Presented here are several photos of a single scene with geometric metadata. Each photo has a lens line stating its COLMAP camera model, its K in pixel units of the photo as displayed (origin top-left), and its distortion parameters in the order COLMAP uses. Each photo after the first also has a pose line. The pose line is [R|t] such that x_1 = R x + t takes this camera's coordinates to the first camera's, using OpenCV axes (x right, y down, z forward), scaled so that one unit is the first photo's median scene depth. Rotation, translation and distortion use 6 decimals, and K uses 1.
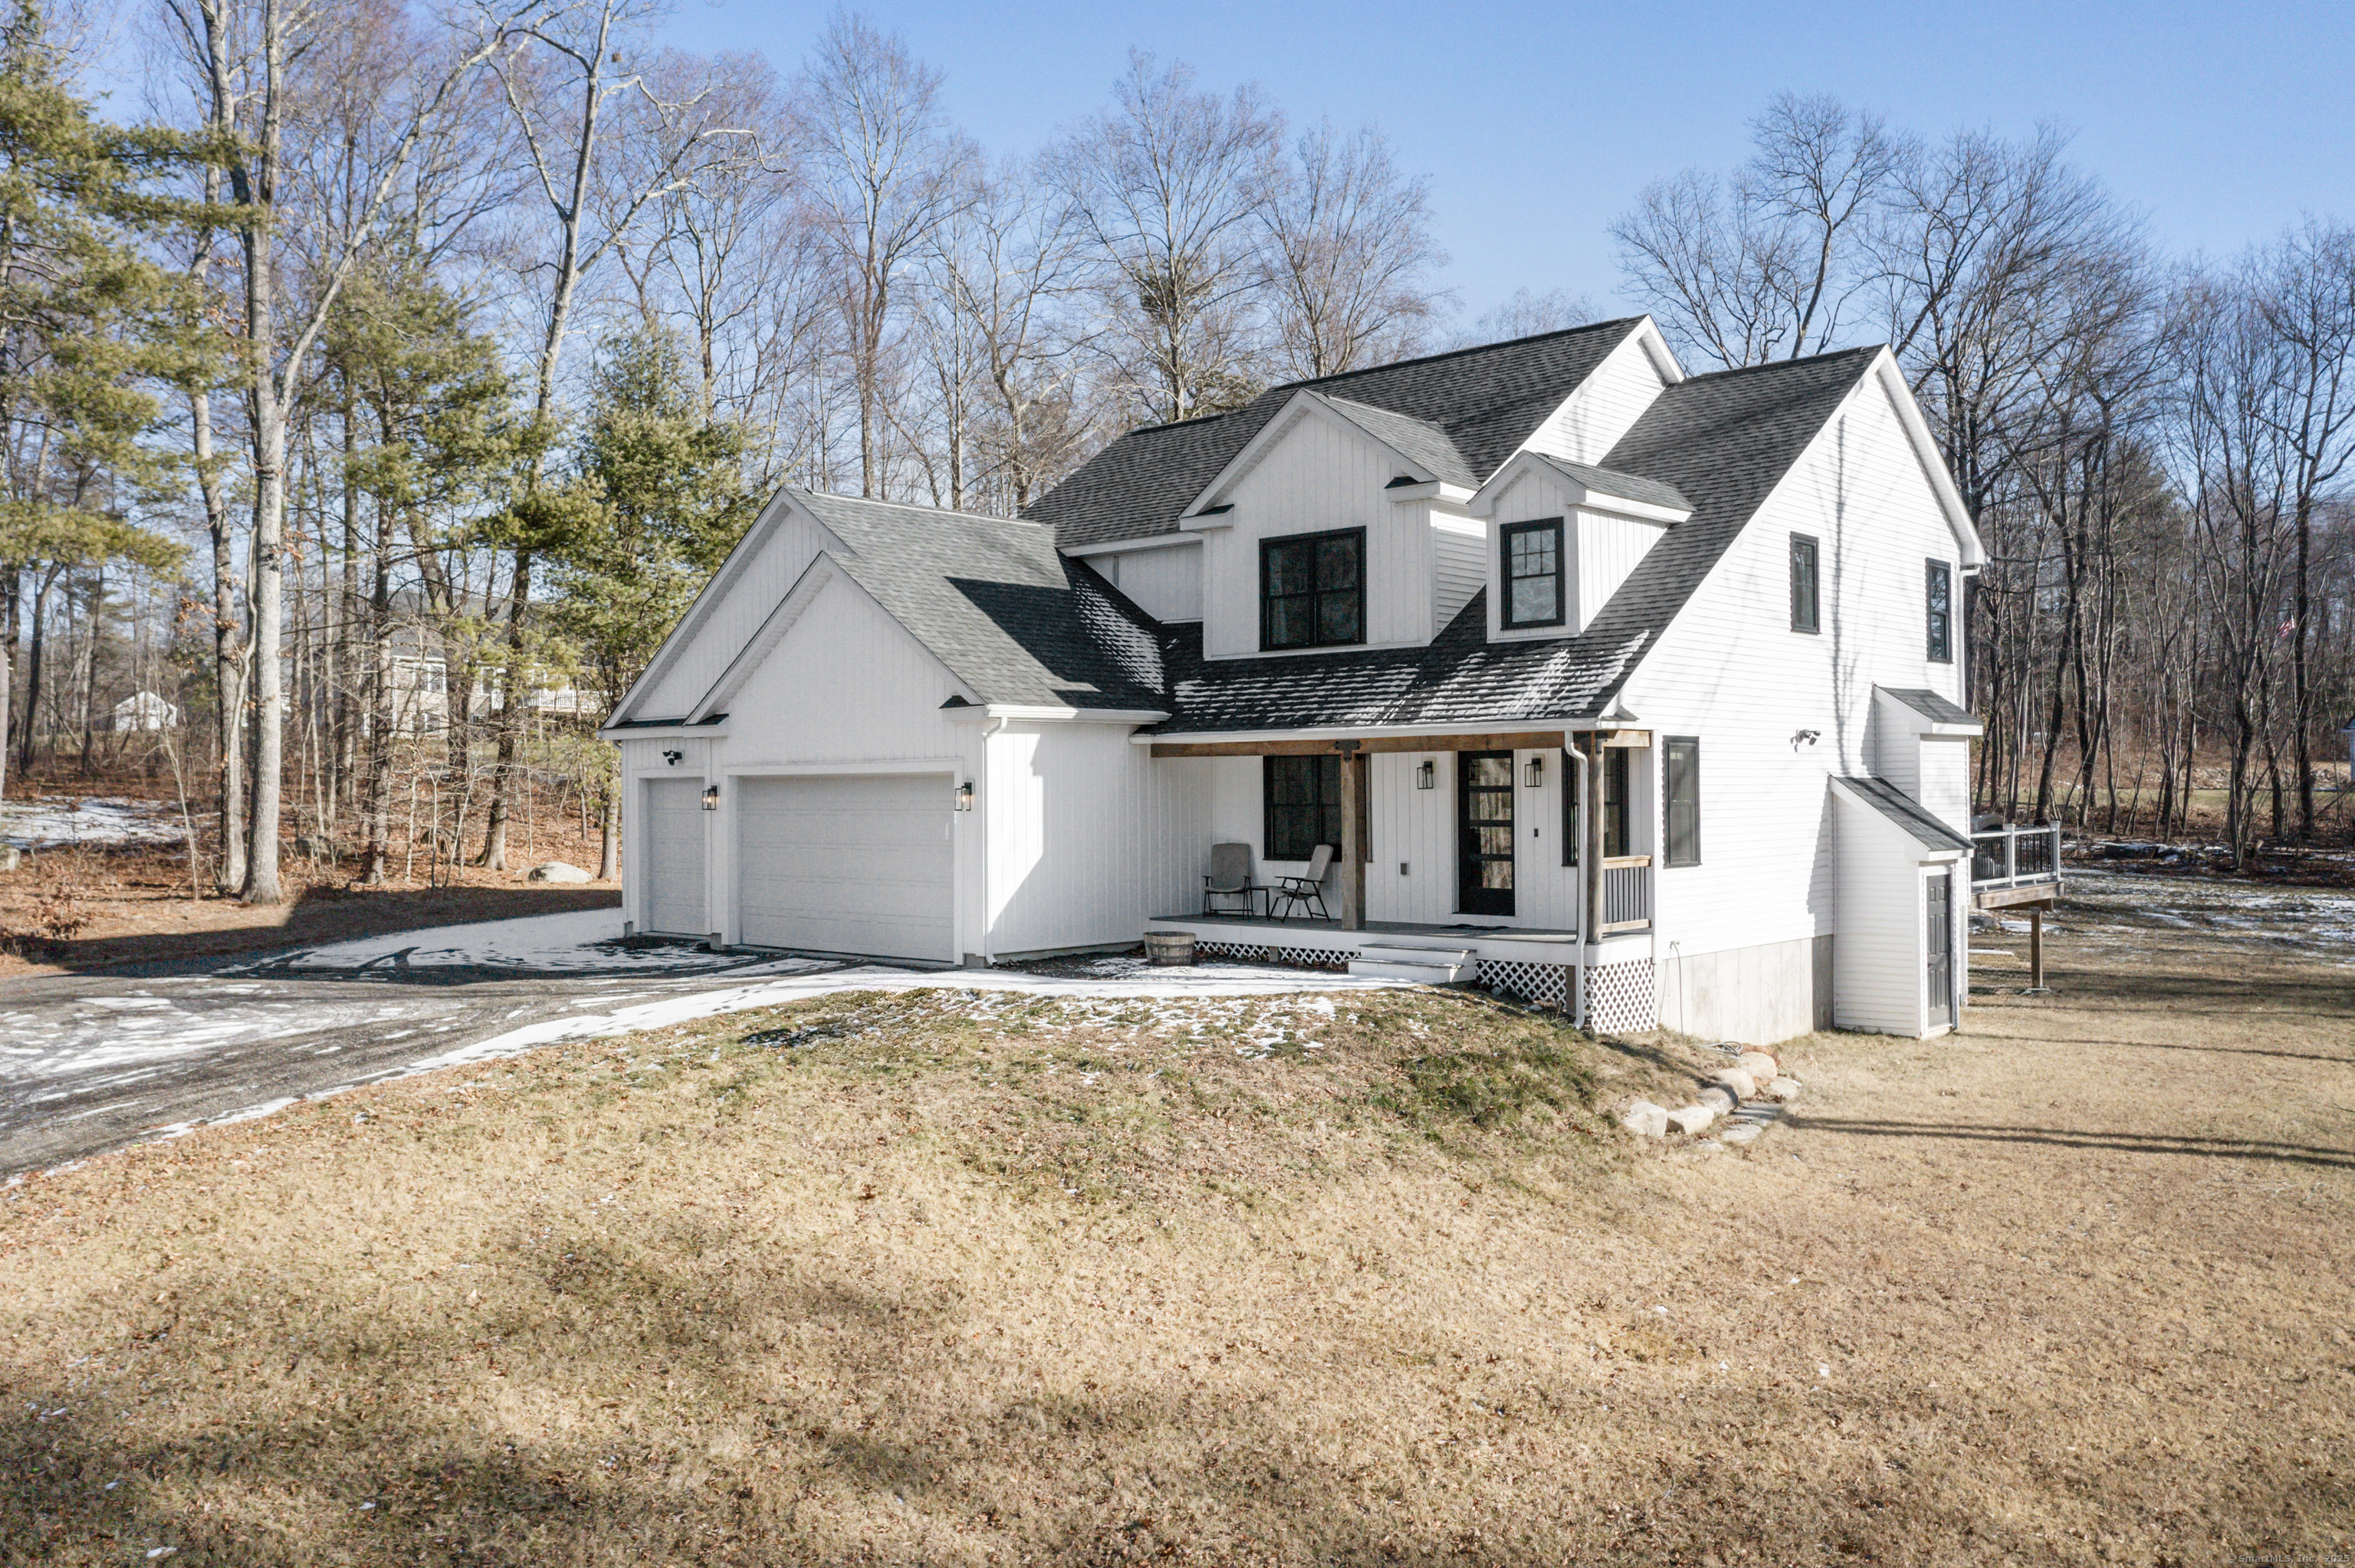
lens RADIAL K [[1850.2, 0, 1177.5], [0, 1850.2, 784.0], [0, 0, 1]] dist [-0.018797, 0.003113]
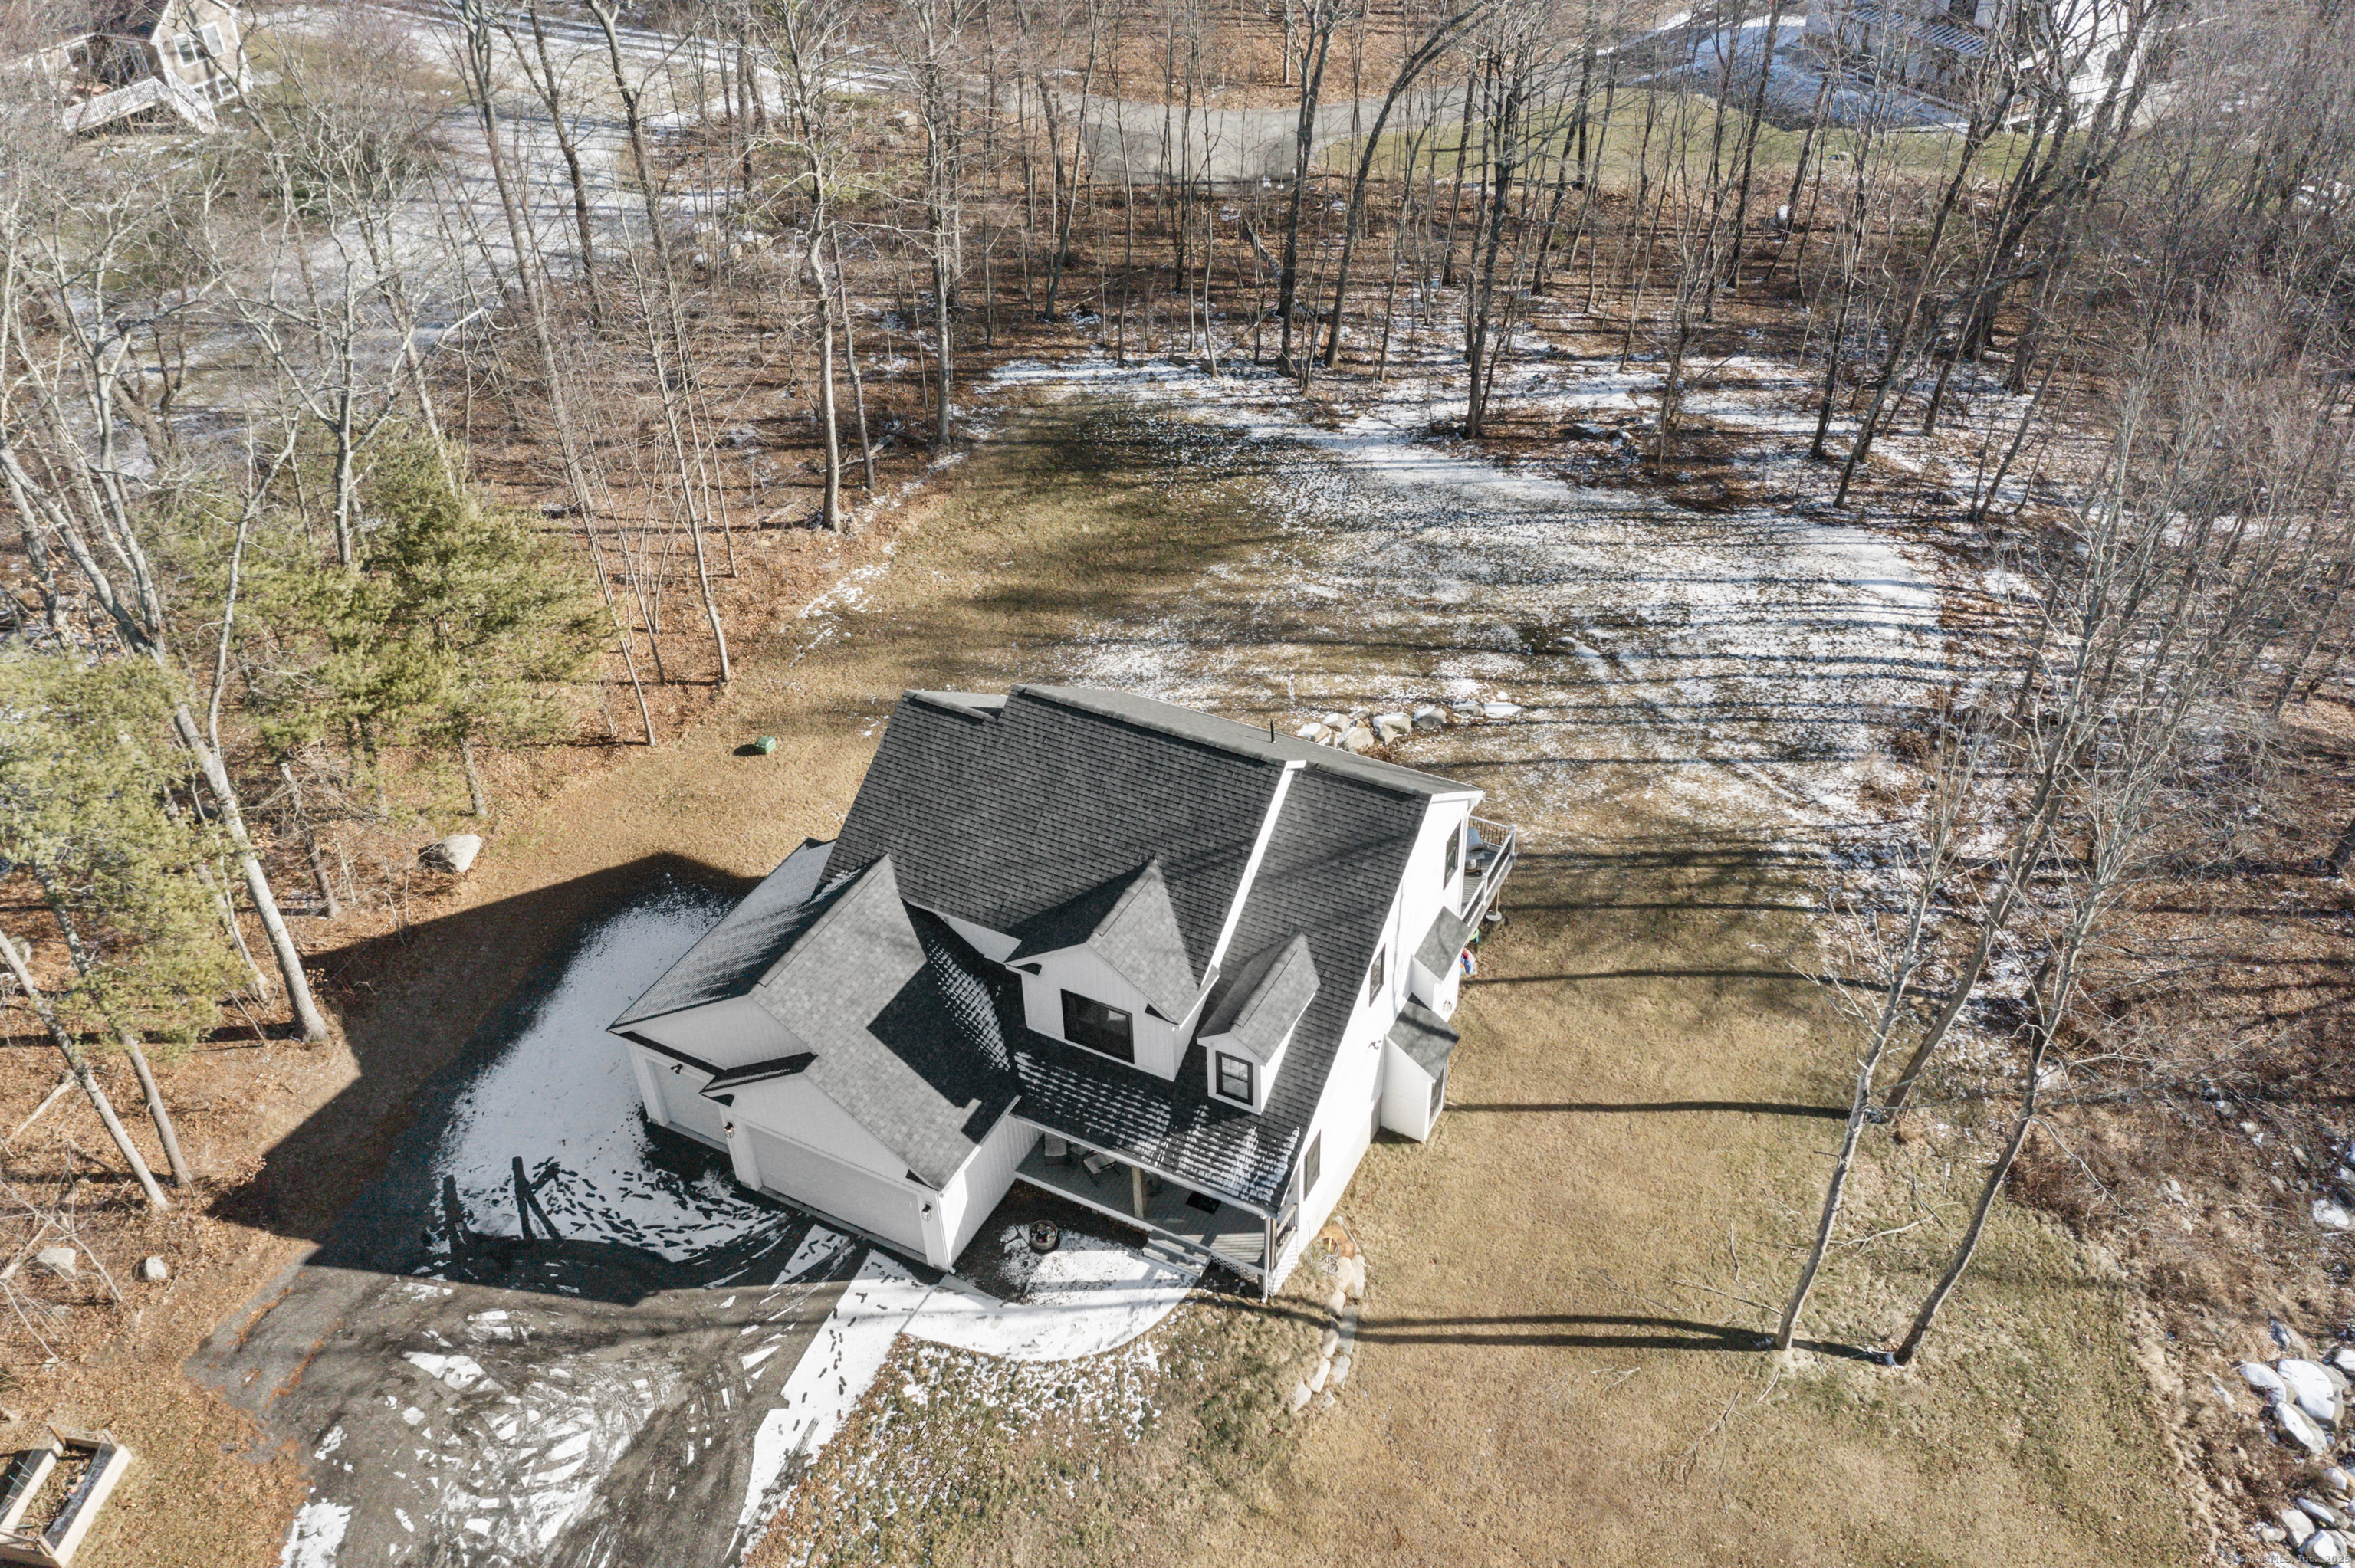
lens RADIAL K [[1850.2, 0, 1177.5], [0, 1850.2, 784.0], [0, 0, 1]] dist [-0.018797, 0.003113]
pose [[0.966763, -0.171446, 0.189674, -0.138104], [0.018902, 0.787751, 0.615703, -1.315680], [-0.254976, -0.591653, 0.764809, -0.167430]]
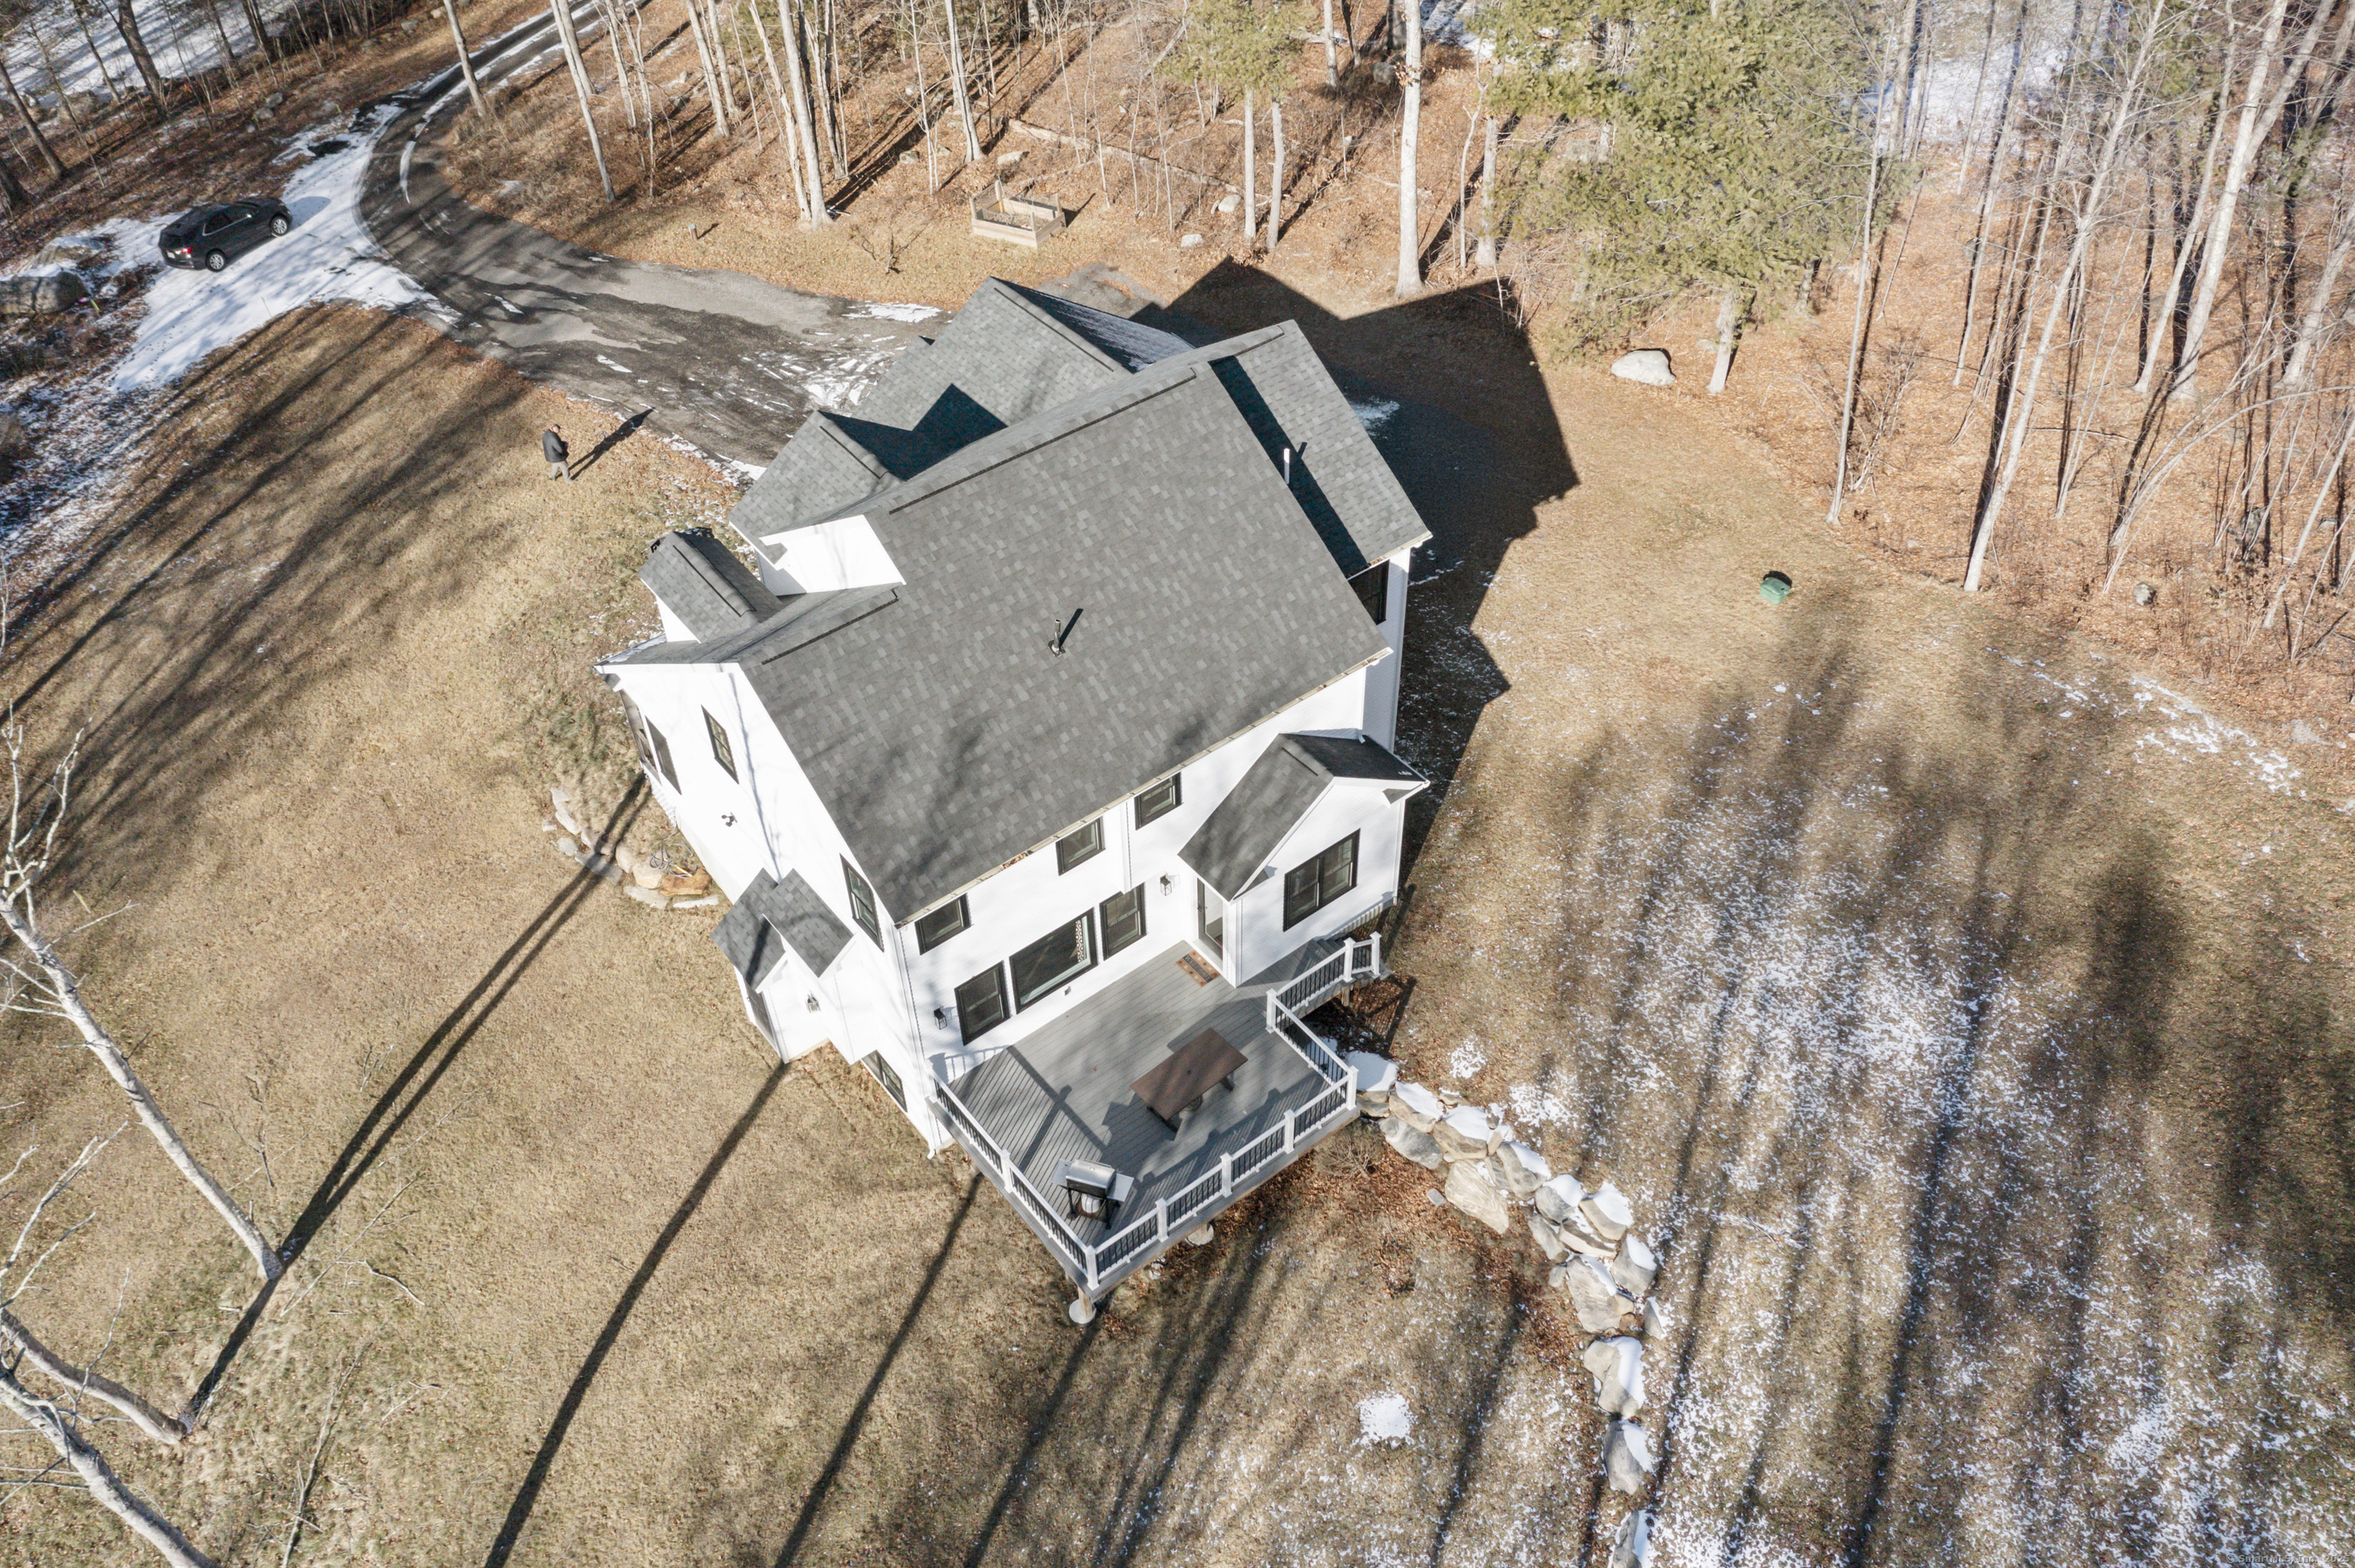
lens RADIAL K [[1841.6, 0, 1177.5], [0, 1841.6, 784.0], [0, 0, 1]] dist [-0.040993, -0.000279]
pose [[-0.169470, 0.690704, -0.702999, 1.234206], [0.032183, 0.716816, 0.696520, -0.996458], [0.985010, 0.095415, -0.143708, 1.517721]]
